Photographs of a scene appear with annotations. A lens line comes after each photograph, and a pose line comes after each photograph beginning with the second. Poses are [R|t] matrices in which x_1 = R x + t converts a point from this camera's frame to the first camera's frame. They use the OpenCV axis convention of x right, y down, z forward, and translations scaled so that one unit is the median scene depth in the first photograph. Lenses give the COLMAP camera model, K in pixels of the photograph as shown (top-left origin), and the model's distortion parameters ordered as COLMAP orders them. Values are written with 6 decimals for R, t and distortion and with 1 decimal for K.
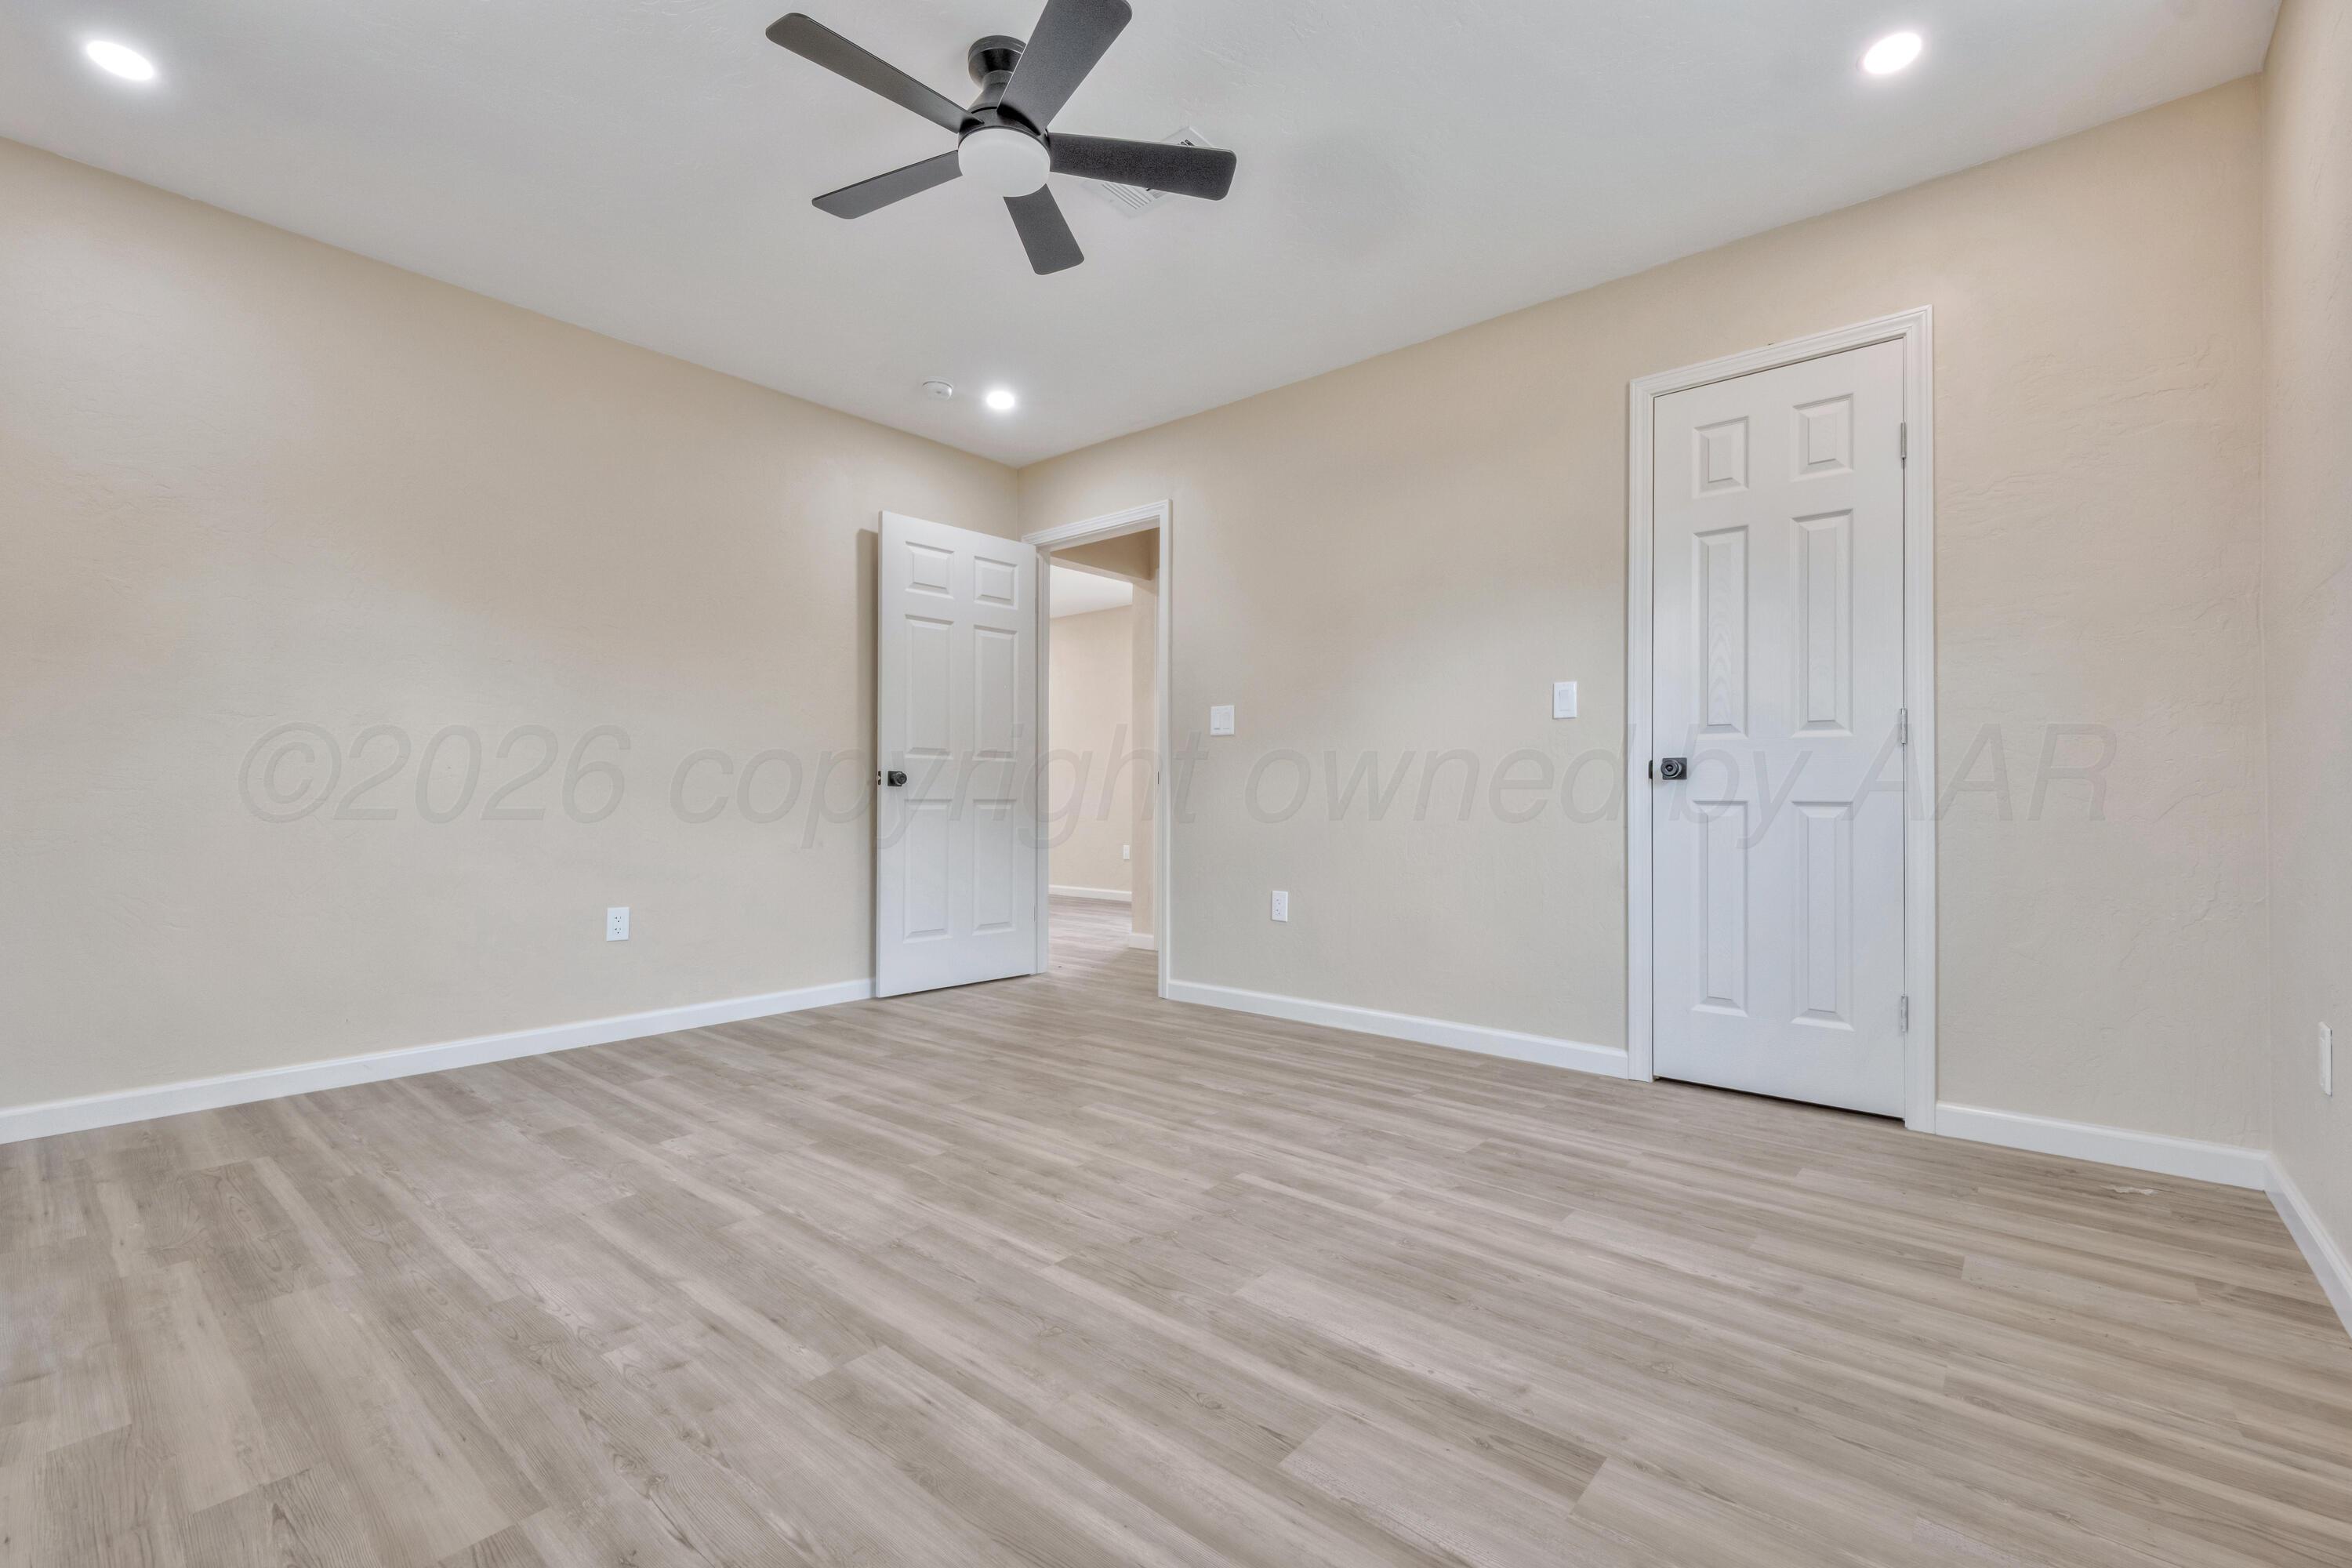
lens RADIAL K [[1013.8, 0, 1176.4], [0, 1013.8, 800.9], [0, 0, 1]] dist [0.002281, 0.000154]
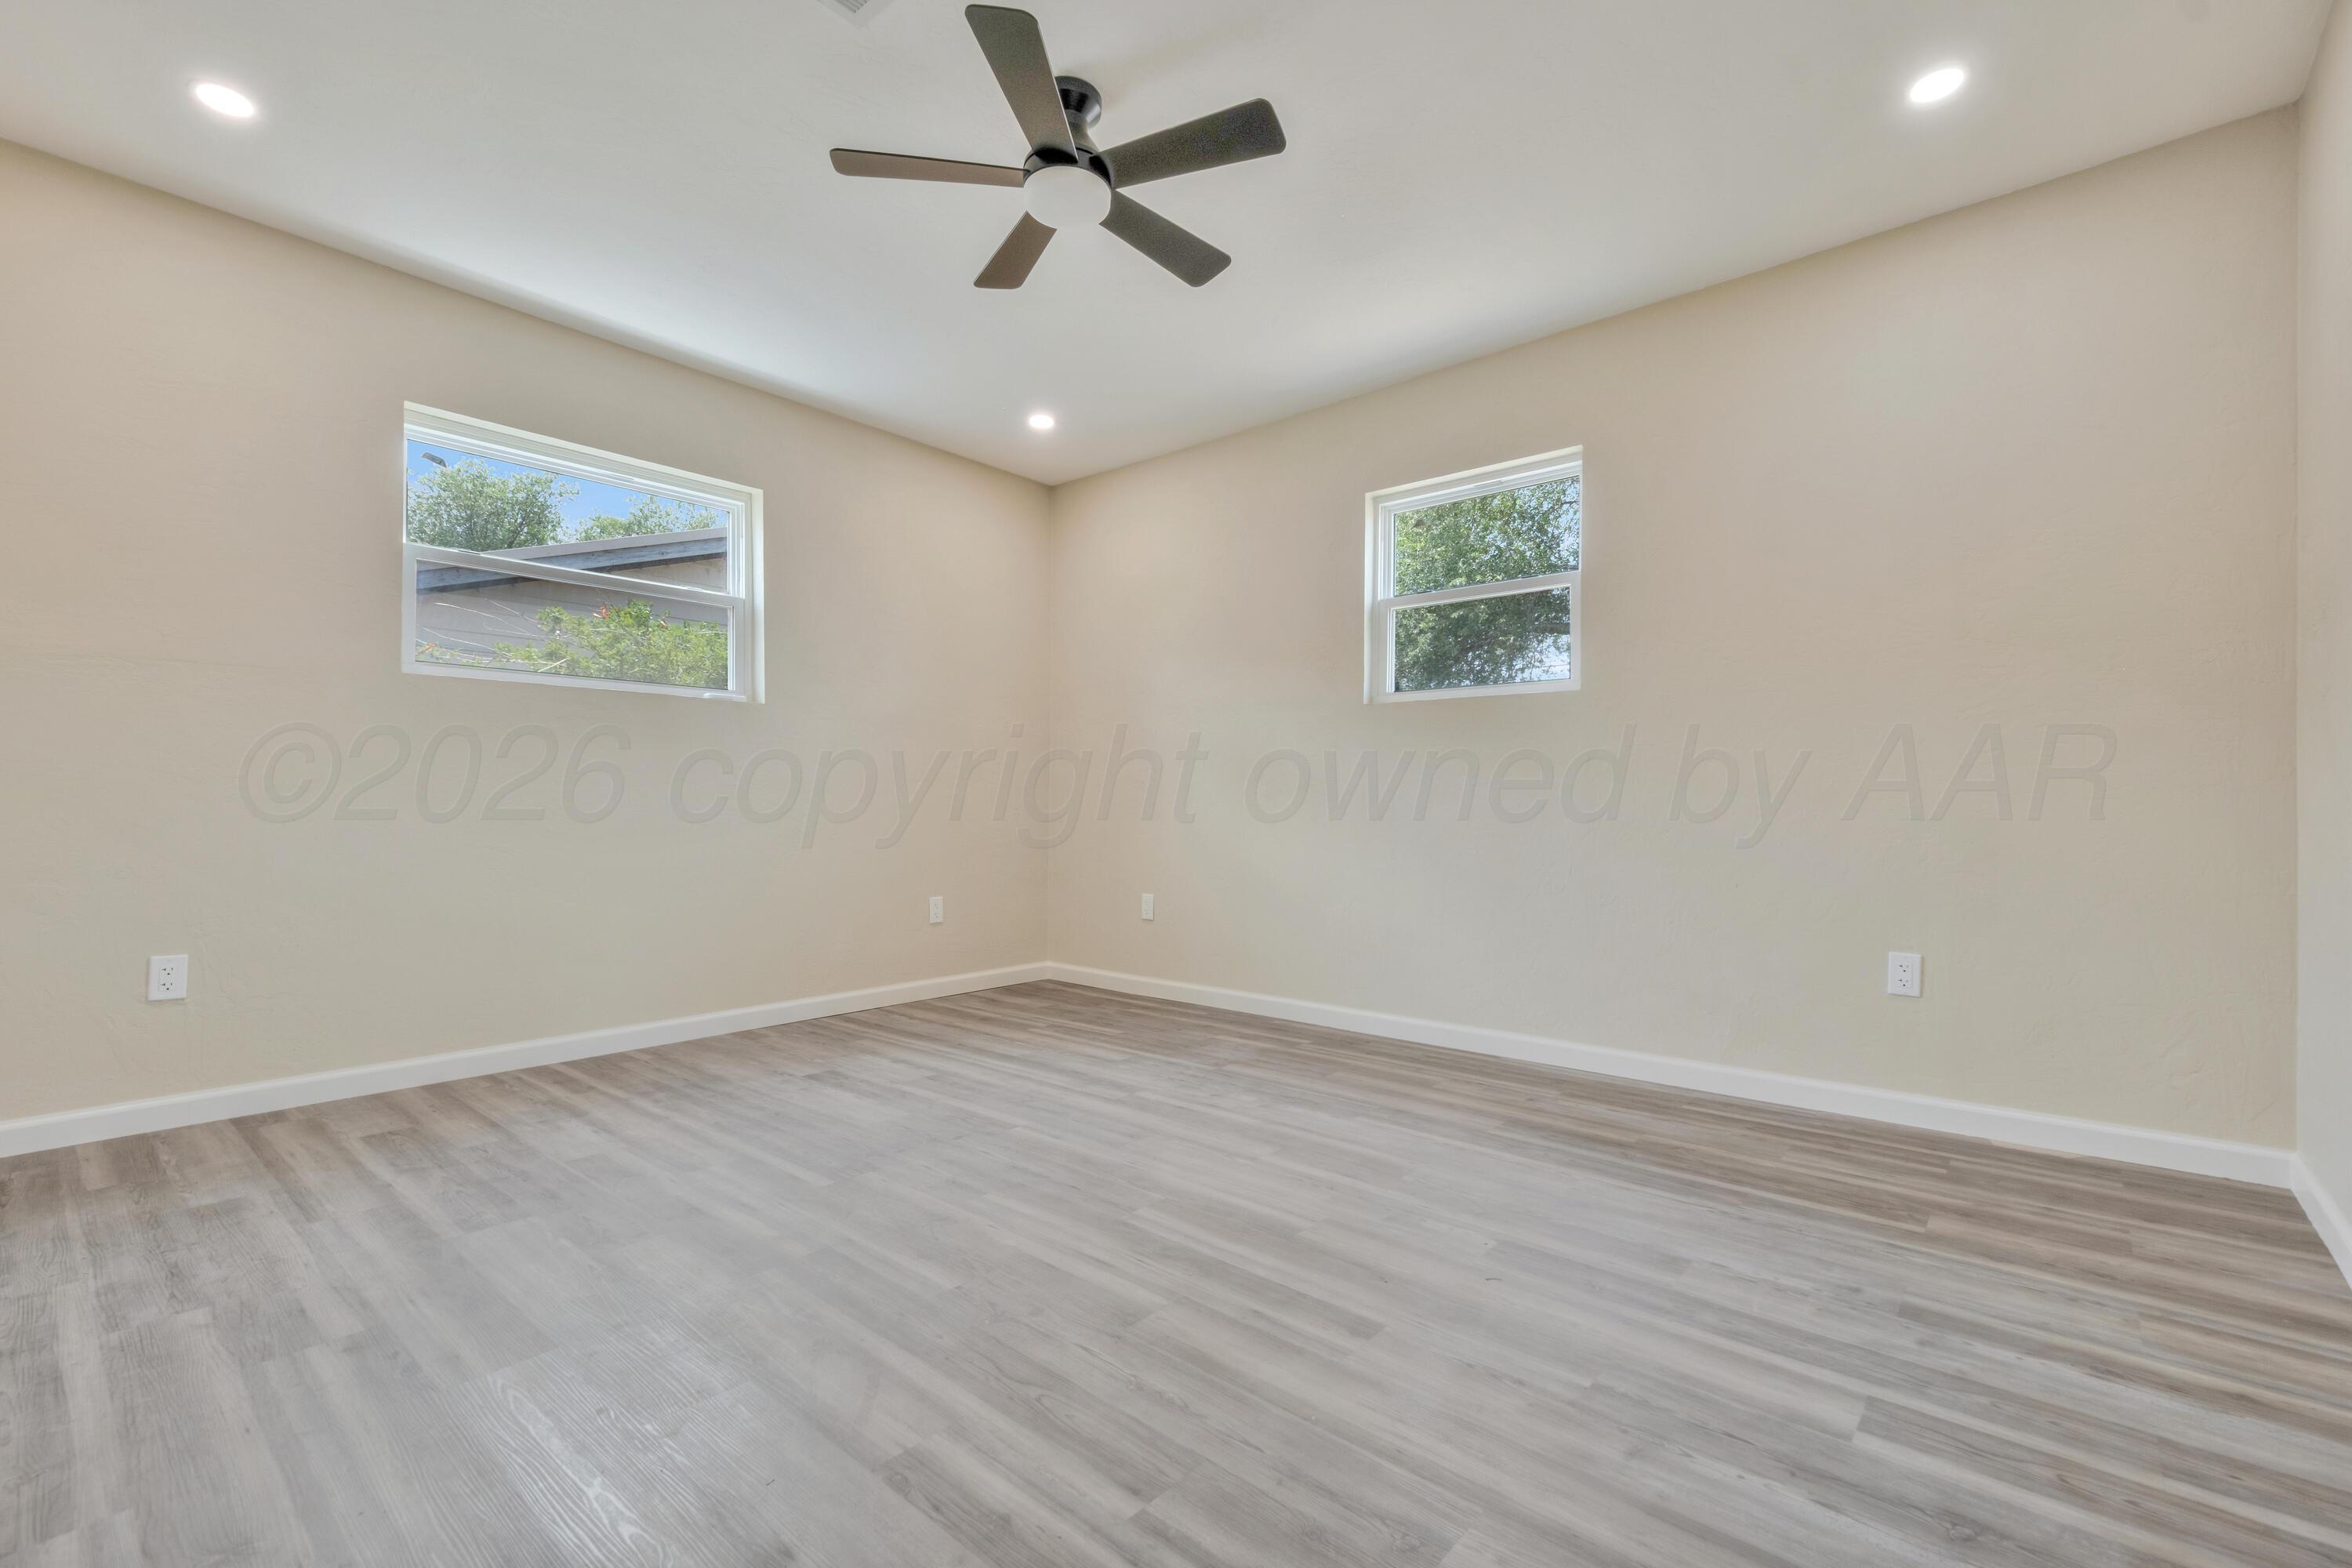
lens RADIAL K [[1013.8, 0, 1176.4], [0, 1013.8, 800.9], [0, 0, 1]] dist [0.002281, 0.000154]
pose [[-0.999953, -0.006927, 0.006804, -0.299560], [-0.006965, 0.999960, -0.005638, -0.006119], [-0.006765, -0.005685, -0.999961, 2.090477]]
